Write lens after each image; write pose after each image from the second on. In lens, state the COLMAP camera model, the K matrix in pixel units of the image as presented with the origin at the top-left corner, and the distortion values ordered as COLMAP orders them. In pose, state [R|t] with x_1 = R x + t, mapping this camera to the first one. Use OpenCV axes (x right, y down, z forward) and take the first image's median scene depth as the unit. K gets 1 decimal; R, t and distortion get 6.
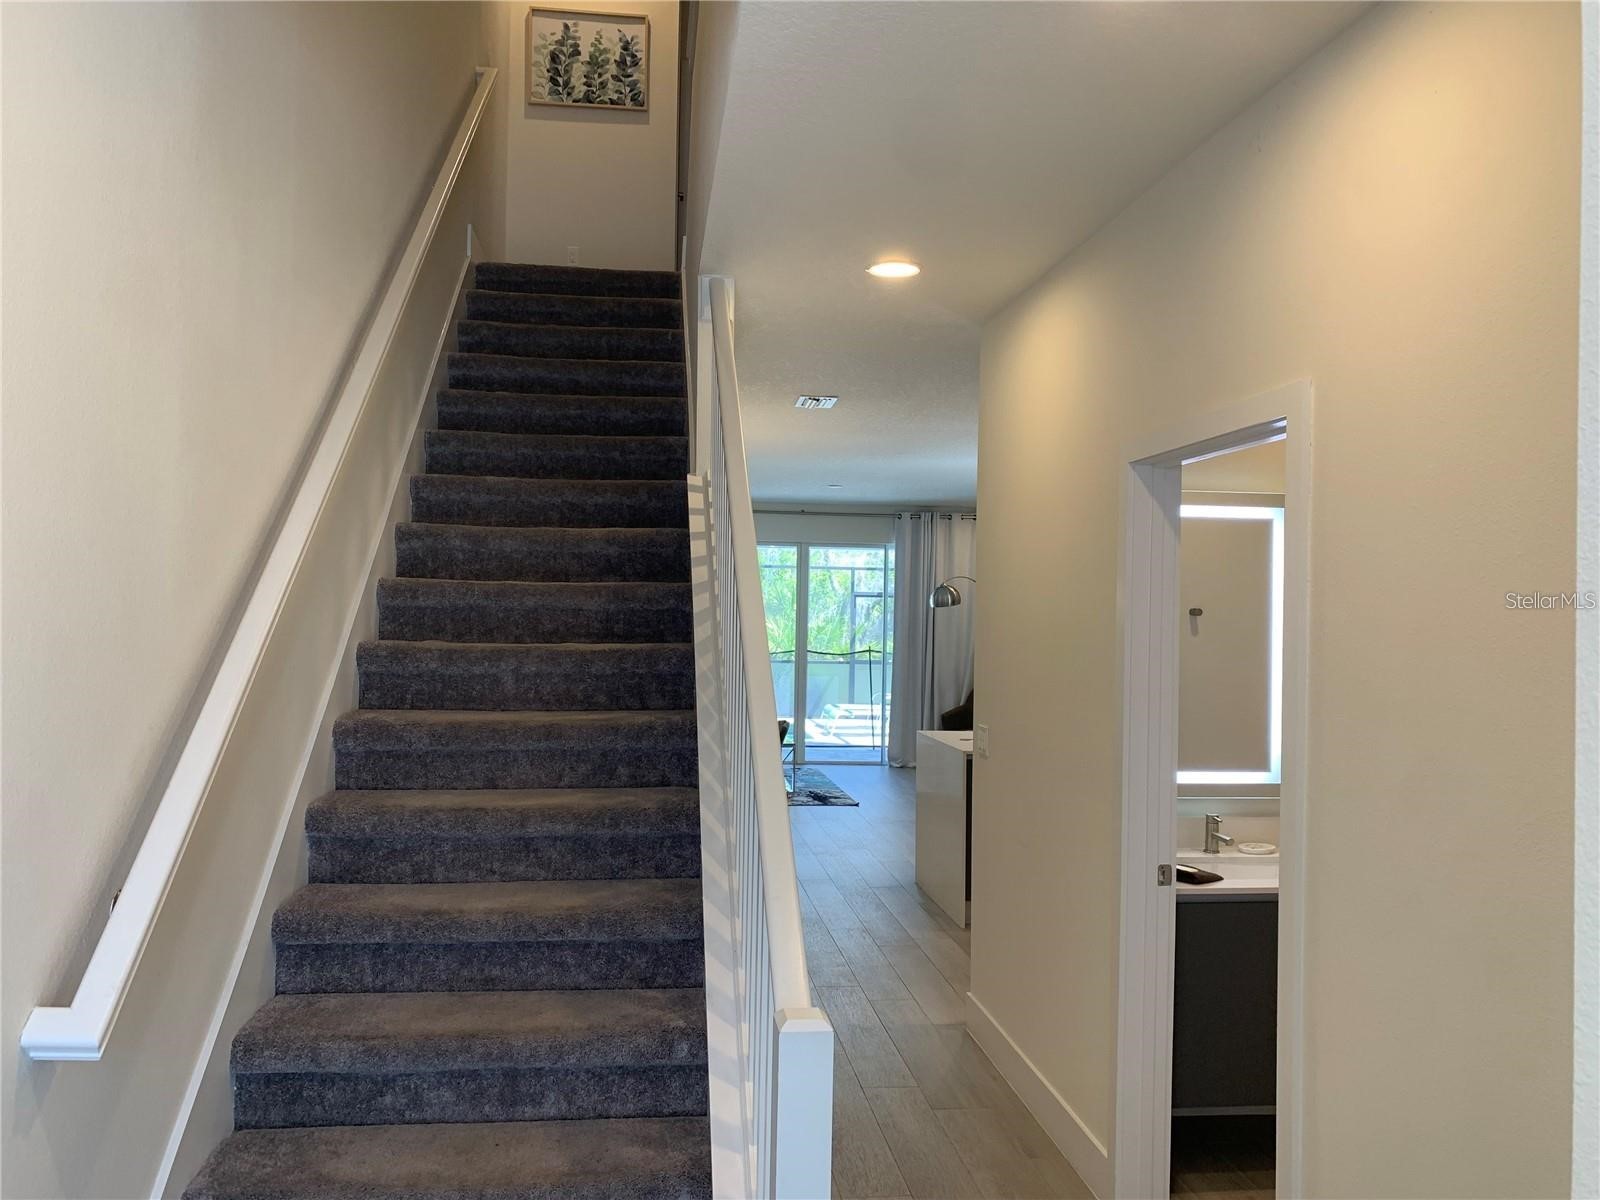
lens RADIAL K [[1244.6, 0, 795.4], [0, 1244.6, 605.8], [0, 0, 1]] dist [0.045378, -0.033091]
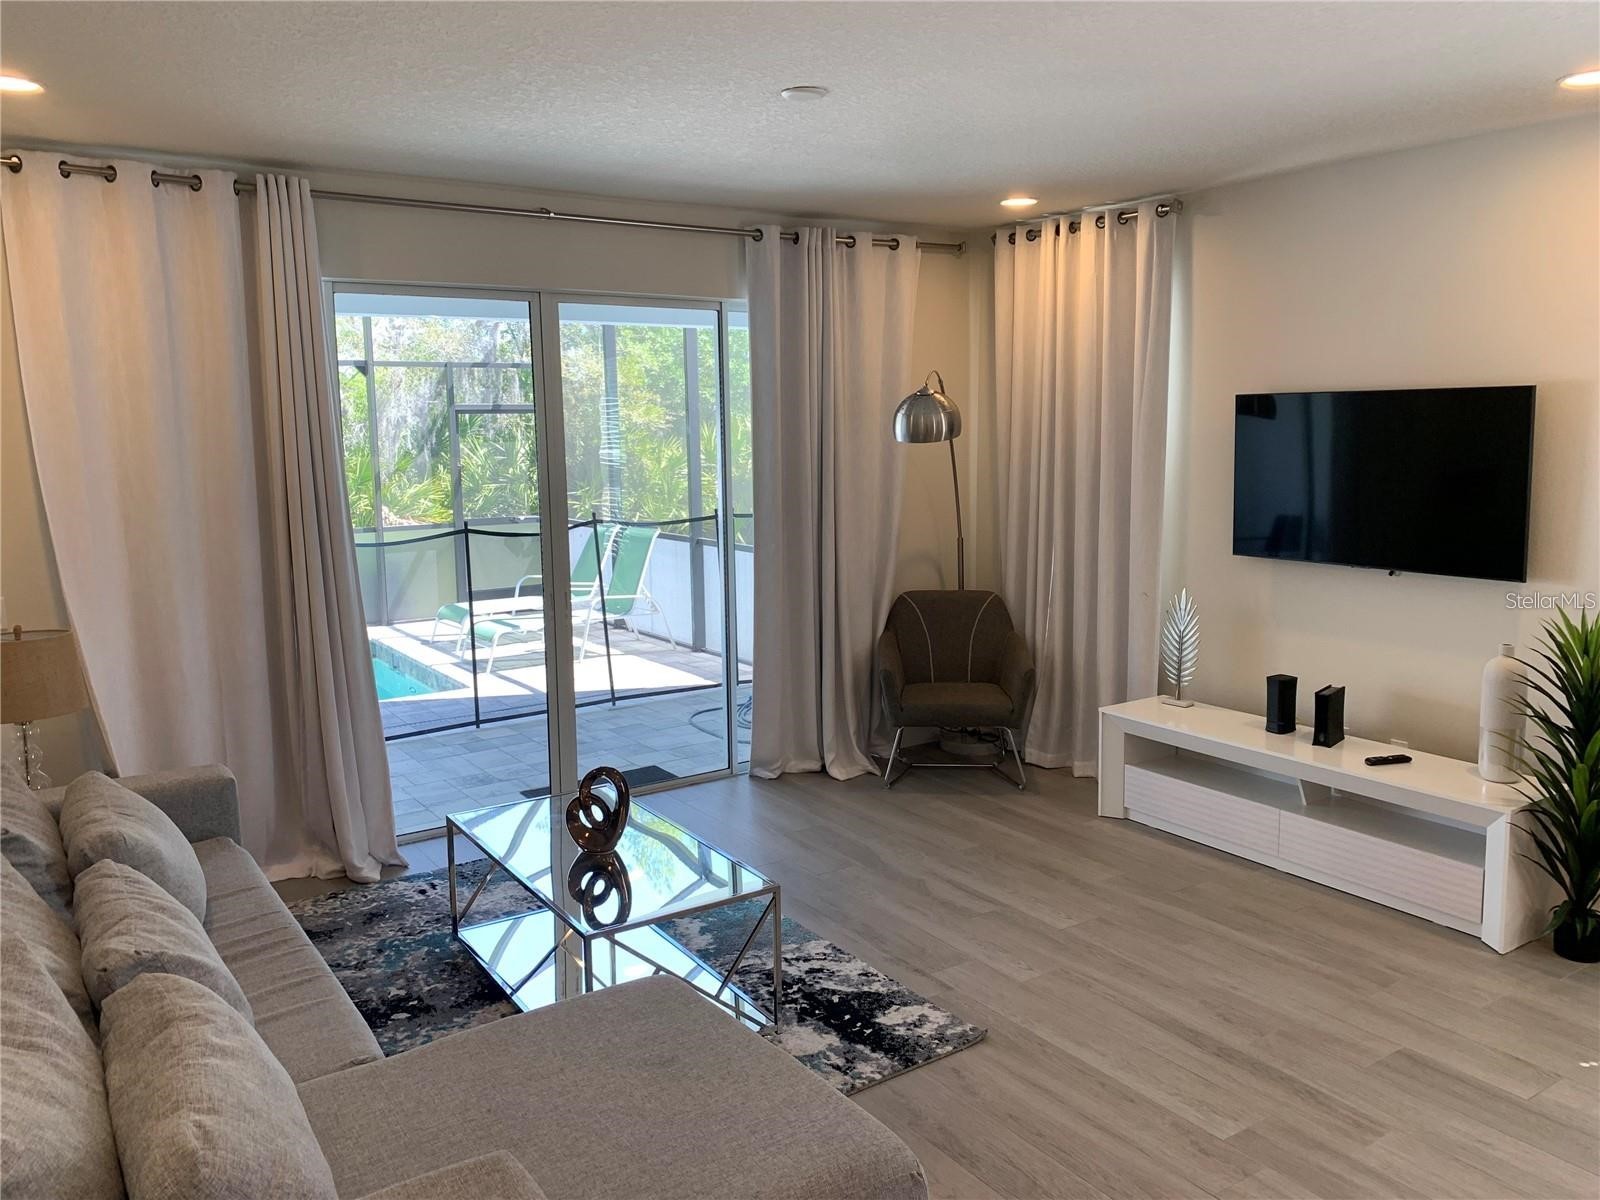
lens RADIAL K [[1244.6, 0, 800.8], [0, 1244.6, 600.2], [0, 0, 1]] dist [0.045378, -0.033091]
pose [[0.894188, -0.090949, 0.438356, -0.403749], [0.024078, 0.987500, 0.155769, -0.045722], [-0.447044, -0.128732, 0.885200, 2.158085]]
